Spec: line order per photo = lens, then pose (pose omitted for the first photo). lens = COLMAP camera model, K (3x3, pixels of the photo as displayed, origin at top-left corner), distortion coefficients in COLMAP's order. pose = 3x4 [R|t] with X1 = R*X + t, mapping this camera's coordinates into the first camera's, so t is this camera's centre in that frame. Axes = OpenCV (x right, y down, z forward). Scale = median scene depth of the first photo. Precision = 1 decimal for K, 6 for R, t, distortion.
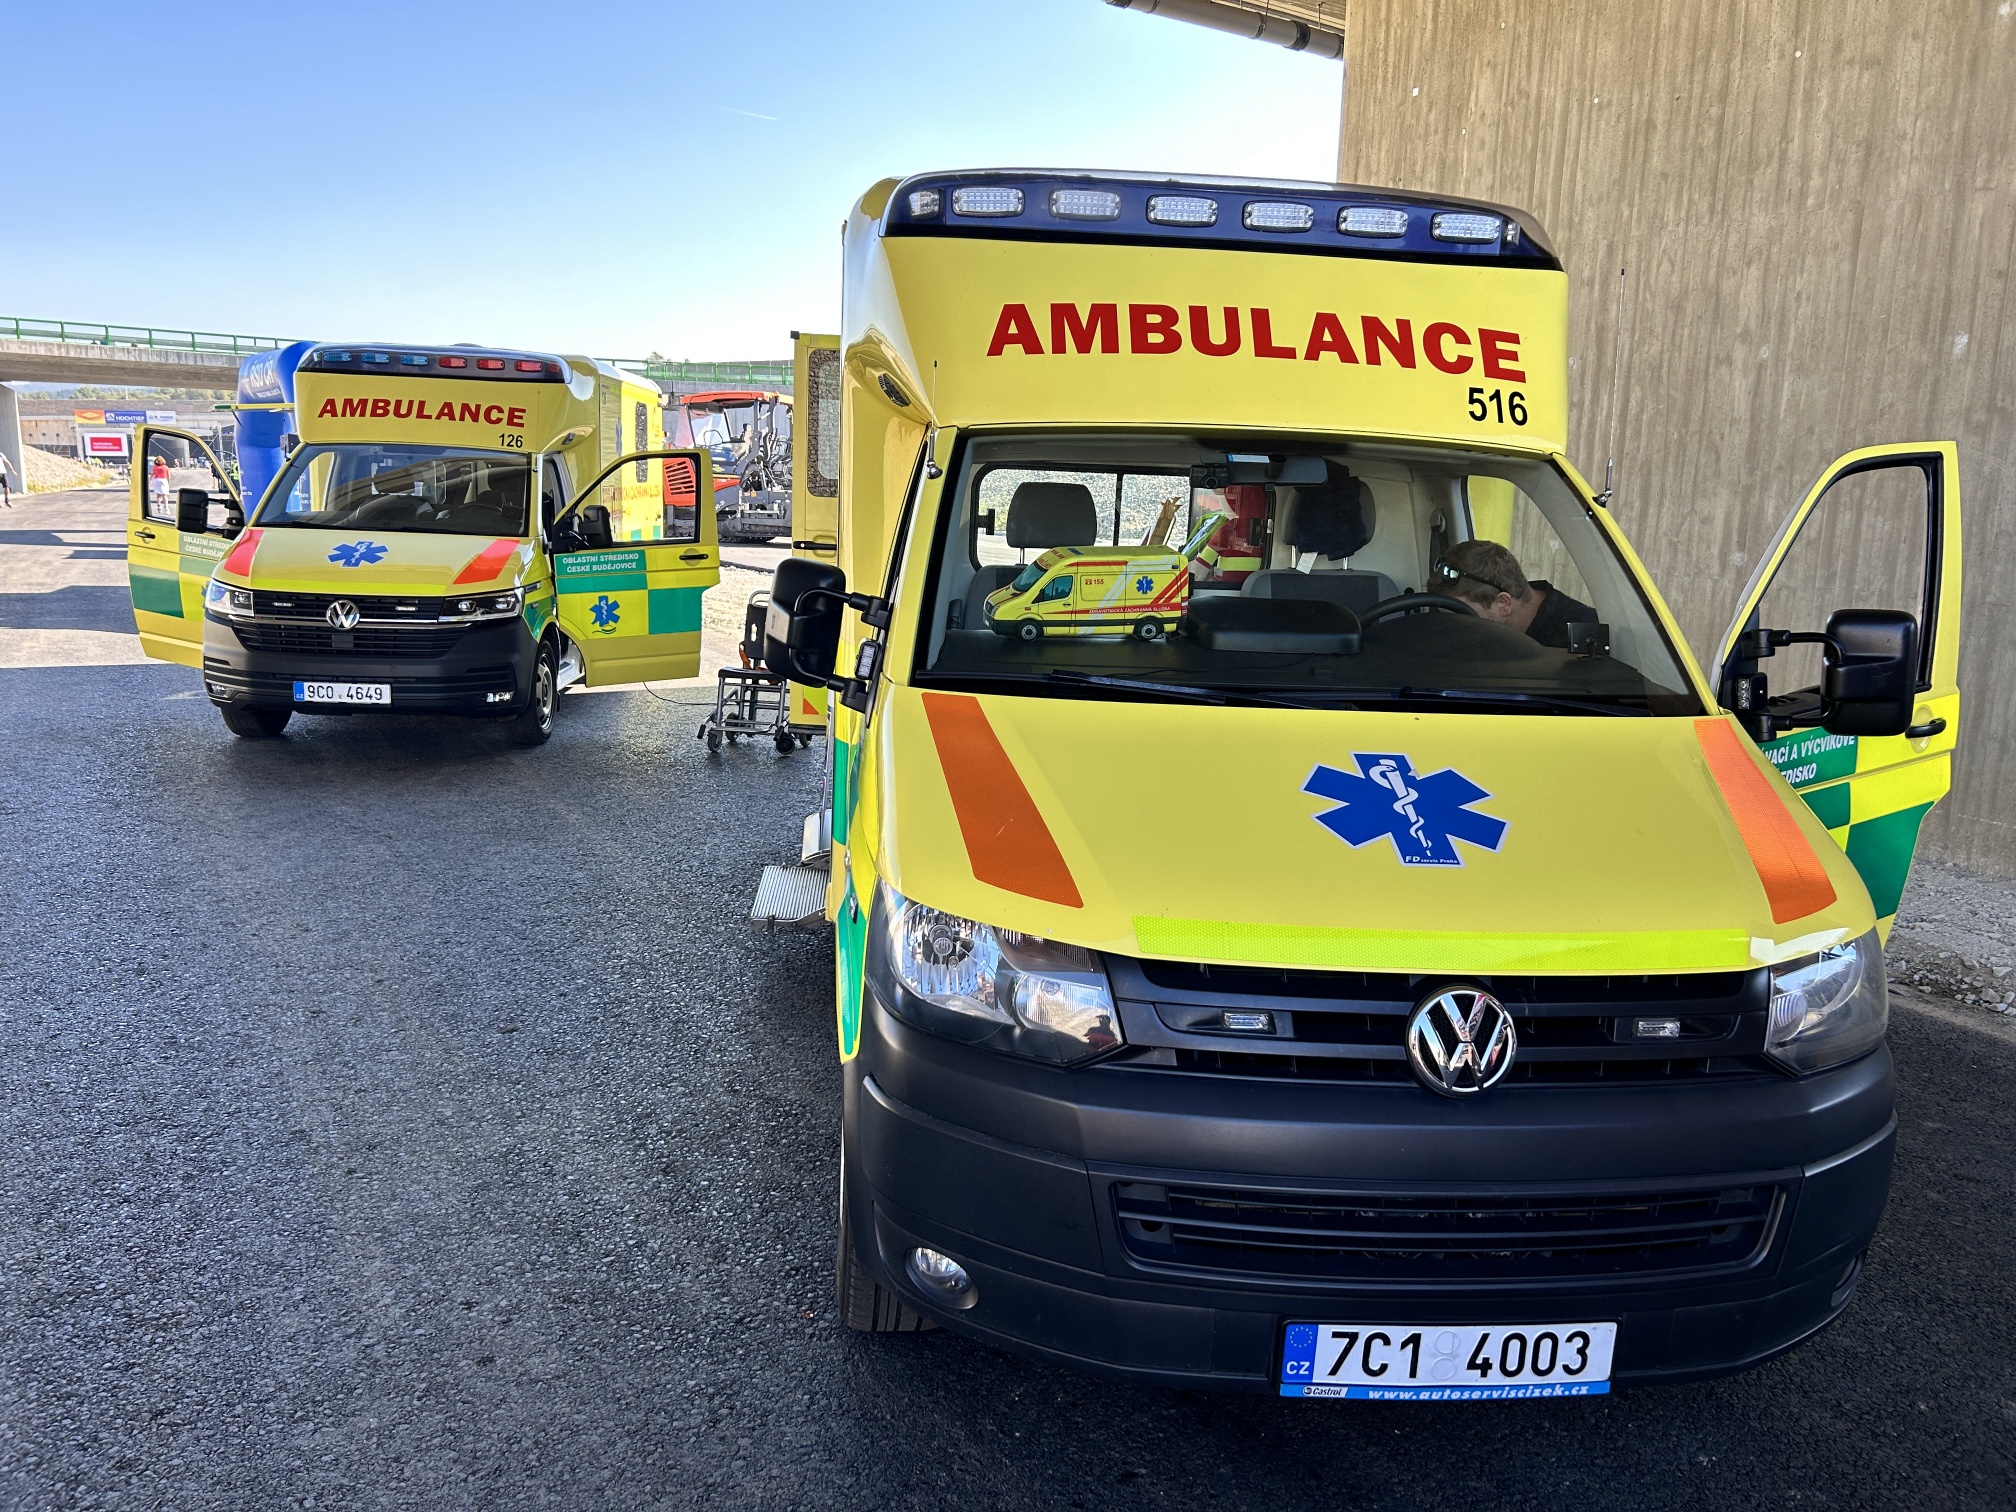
lens RADIAL K [[1521.4, 0, 1016.5], [0, 1521.4, 763.7], [0, 0, 1]] dist [0.067692, -0.071974]
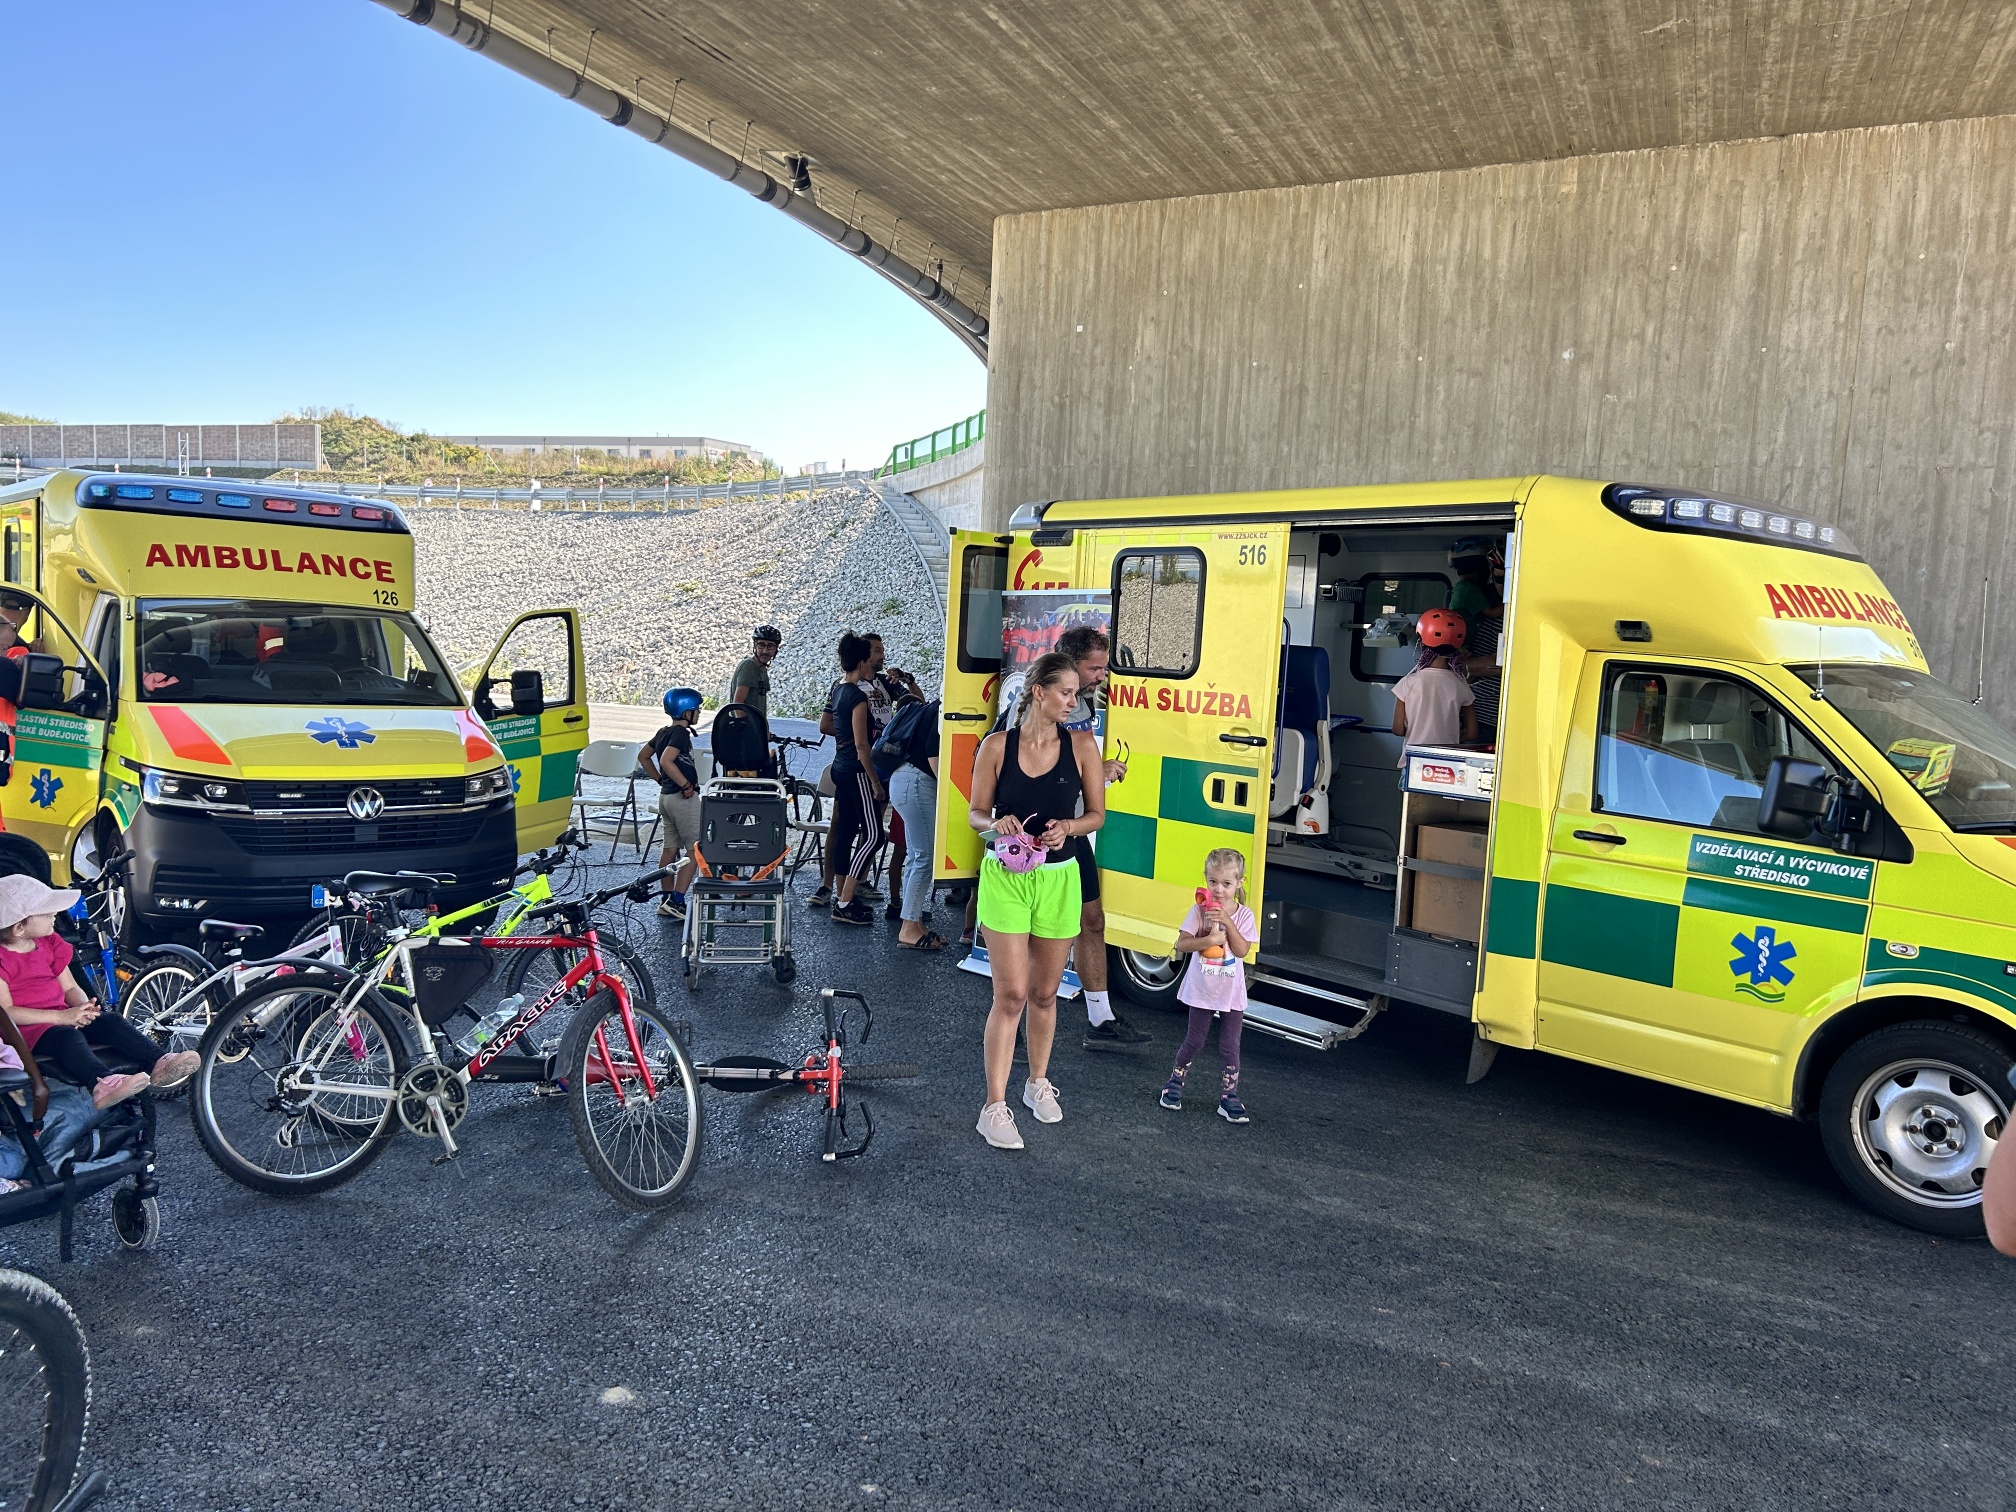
lens RADIAL K [[1540.0, 0, 1008.0], [0, 1540.0, 756.0], [0, 0, 1]] dist [0.062303, -0.064653]
pose [[0.809213, -0.044896, 0.585797, -0.676905], [0.090522, 0.994698, -0.048811, -0.052297], [-0.580499, 0.092525, 0.808987, 0.081253]]
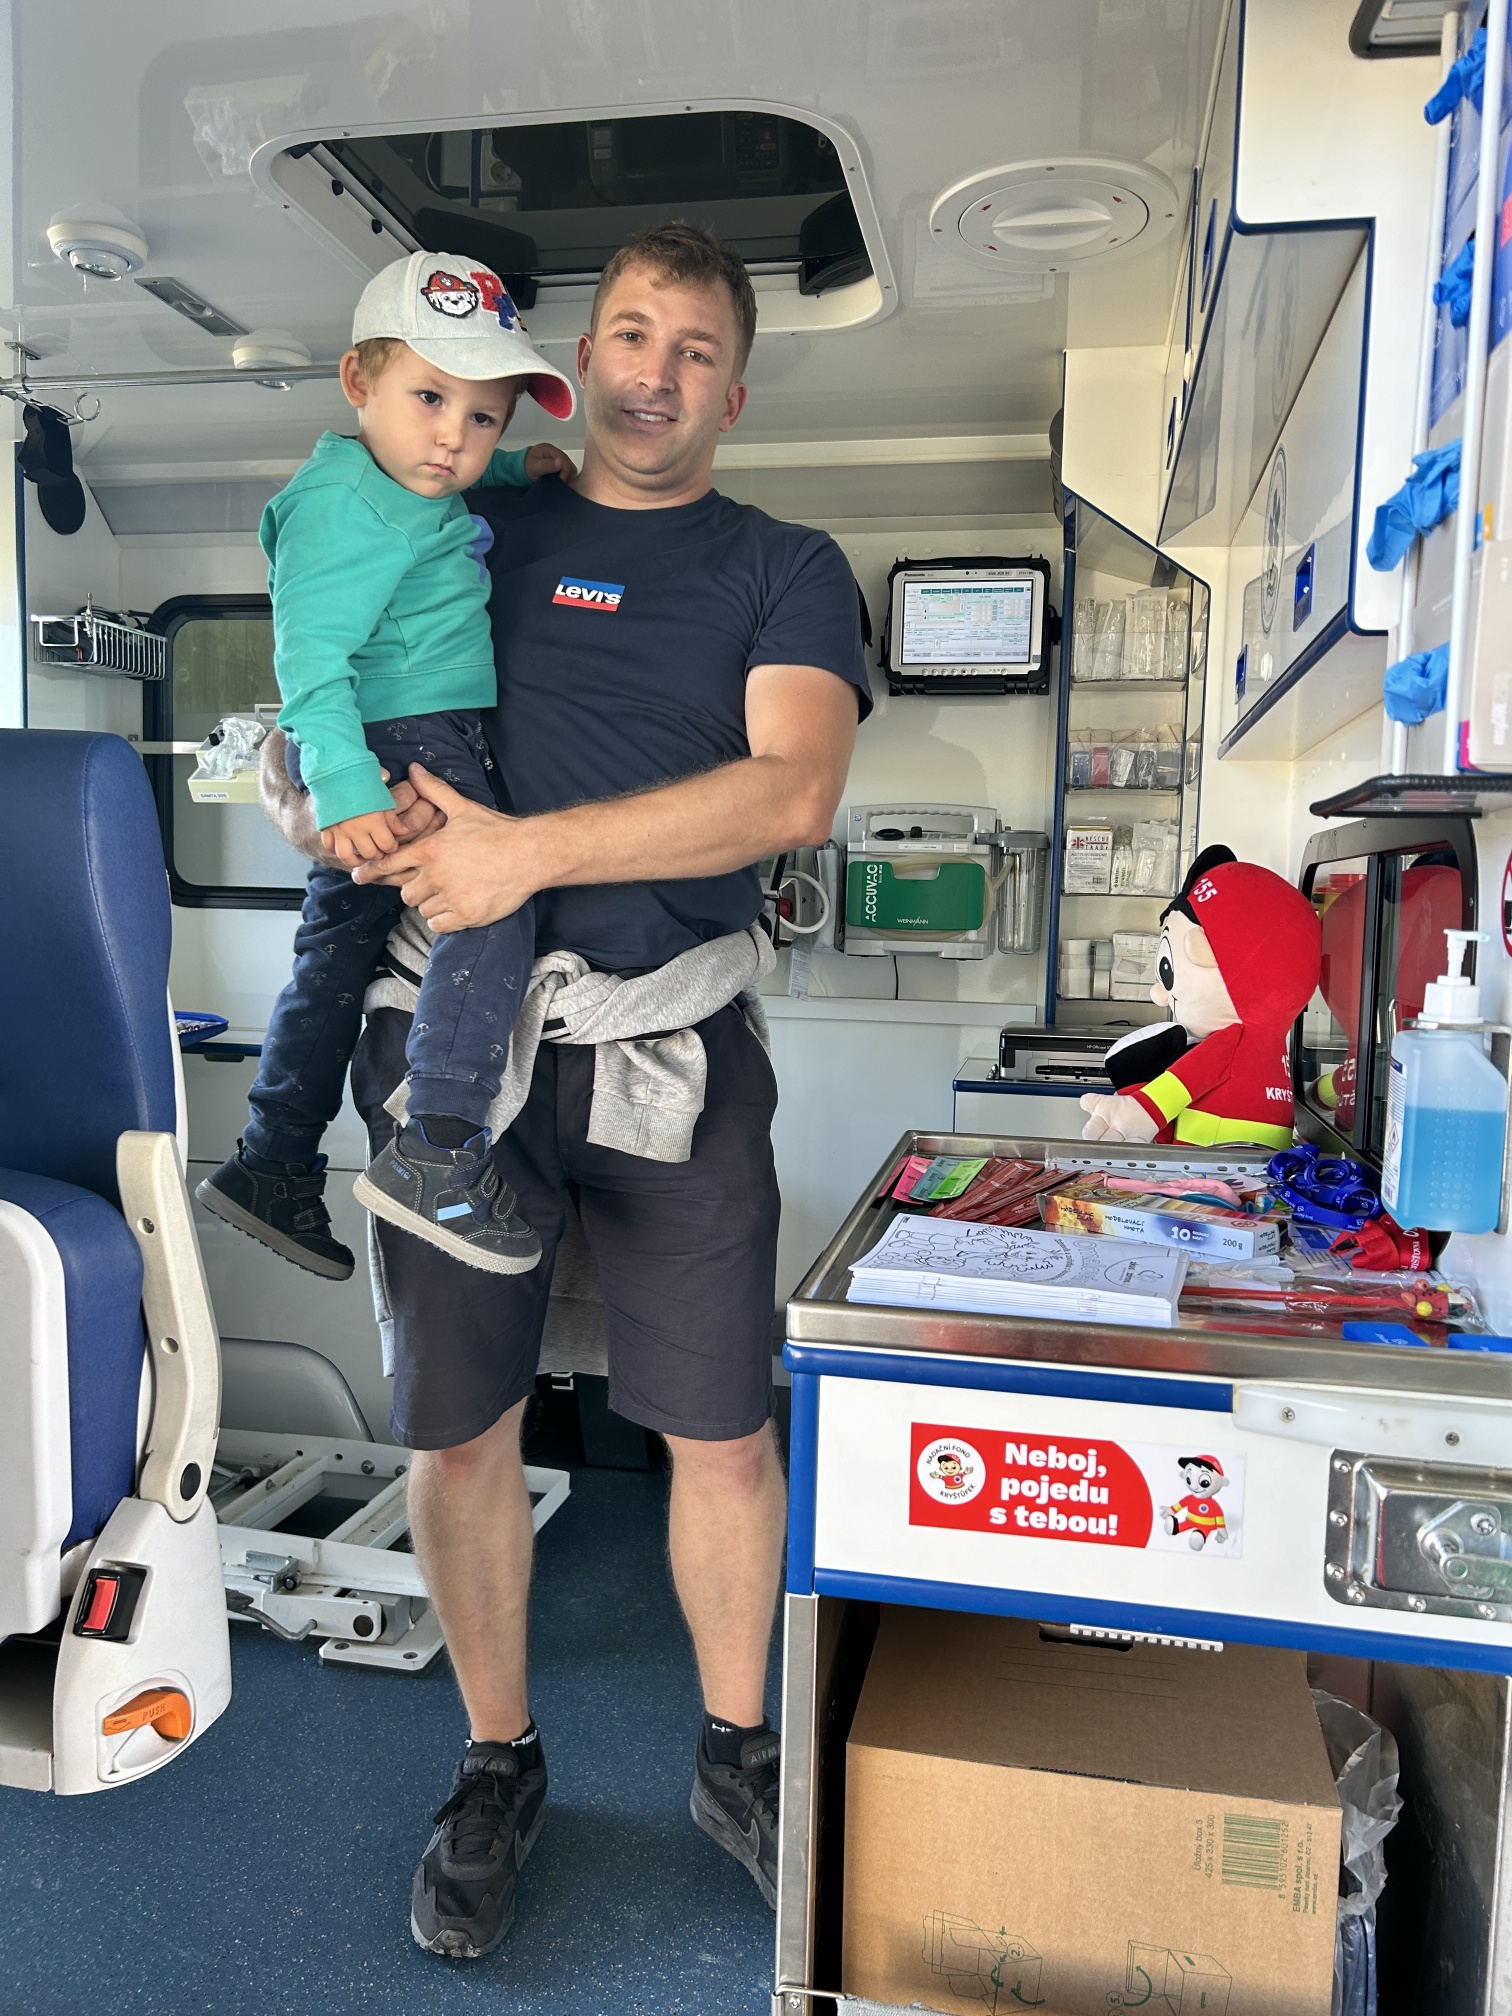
lens RADIAL K [[1545.2, 0, 753.8], [0, 1545.2, 1001.2], [0, 0, 1]] dist [0.031661, -0.000959]
pose [[0.290559, -0.103206, 0.951275, -0.172120], [0.166888, 0.984394, 0.055824, -0.108550], [-0.942191, 0.142536, 0.303248, 0.557411]]
